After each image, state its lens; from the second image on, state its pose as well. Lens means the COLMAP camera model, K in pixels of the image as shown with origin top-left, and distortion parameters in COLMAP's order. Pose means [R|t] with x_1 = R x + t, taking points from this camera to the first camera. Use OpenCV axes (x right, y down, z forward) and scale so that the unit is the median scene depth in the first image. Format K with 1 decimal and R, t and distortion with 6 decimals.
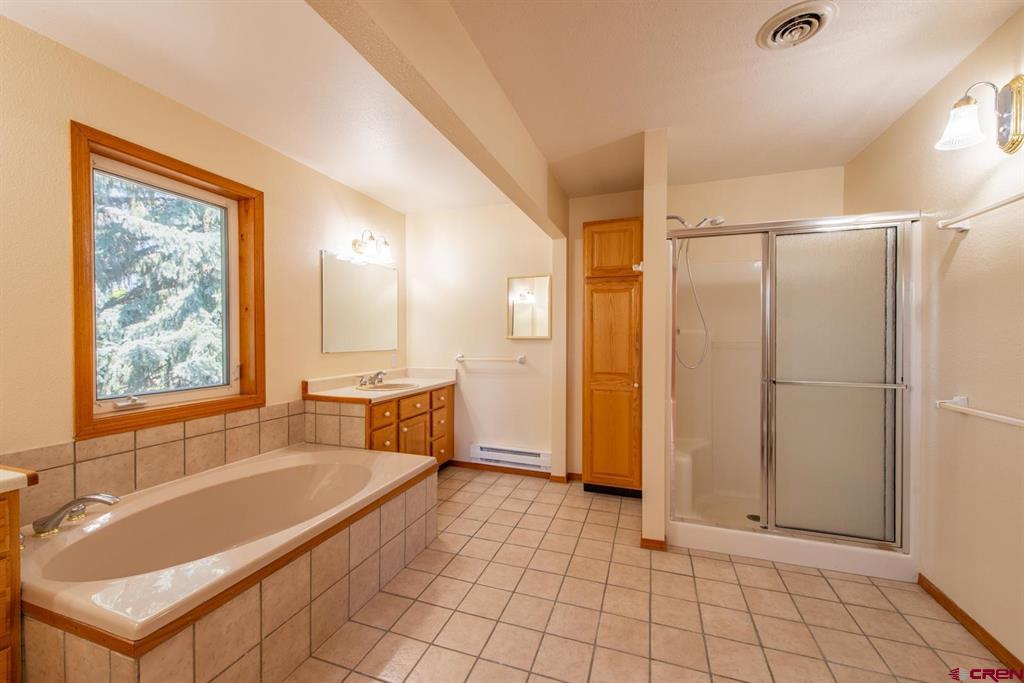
lens RADIAL K [[399.6, 0, 513.2], [0, 399.6, 340.3], [0, 0, 1]] dist [0.013219, -0.003471]
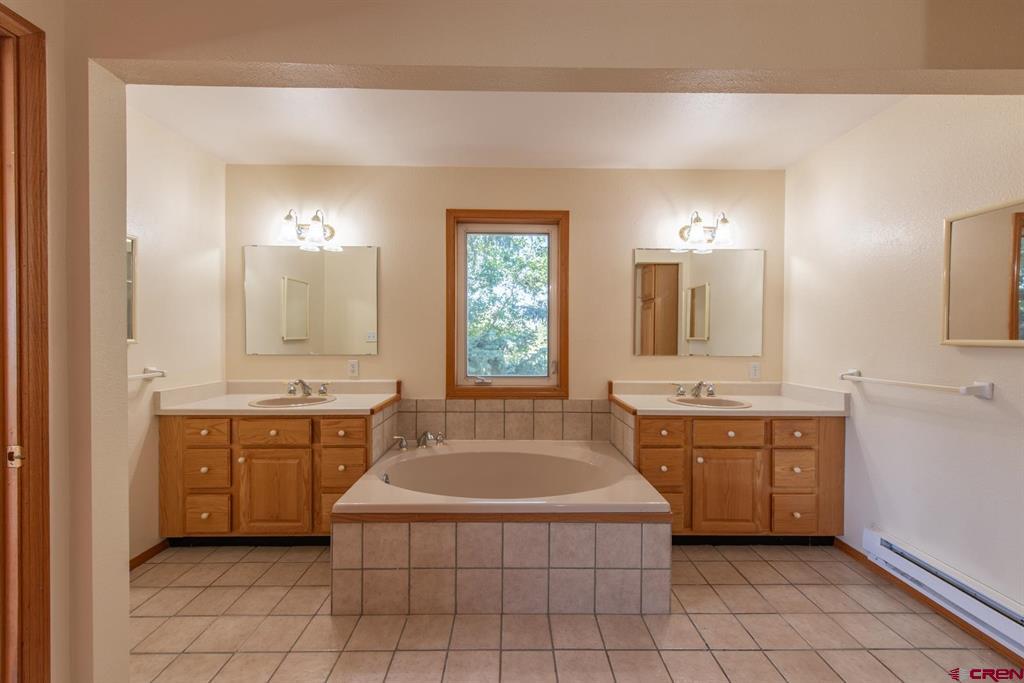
lens RADIAL K [[399.6, 0, 513.2], [0, 399.6, 340.3], [0, 0, 1]] dist [0.013219, -0.003471]
pose [[0.337942, 0.011052, -0.941102, 0.371460], [-0.015097, 0.999866, 0.006321, -0.006491], [0.941046, 0.012072, 0.338064, 0.449274]]
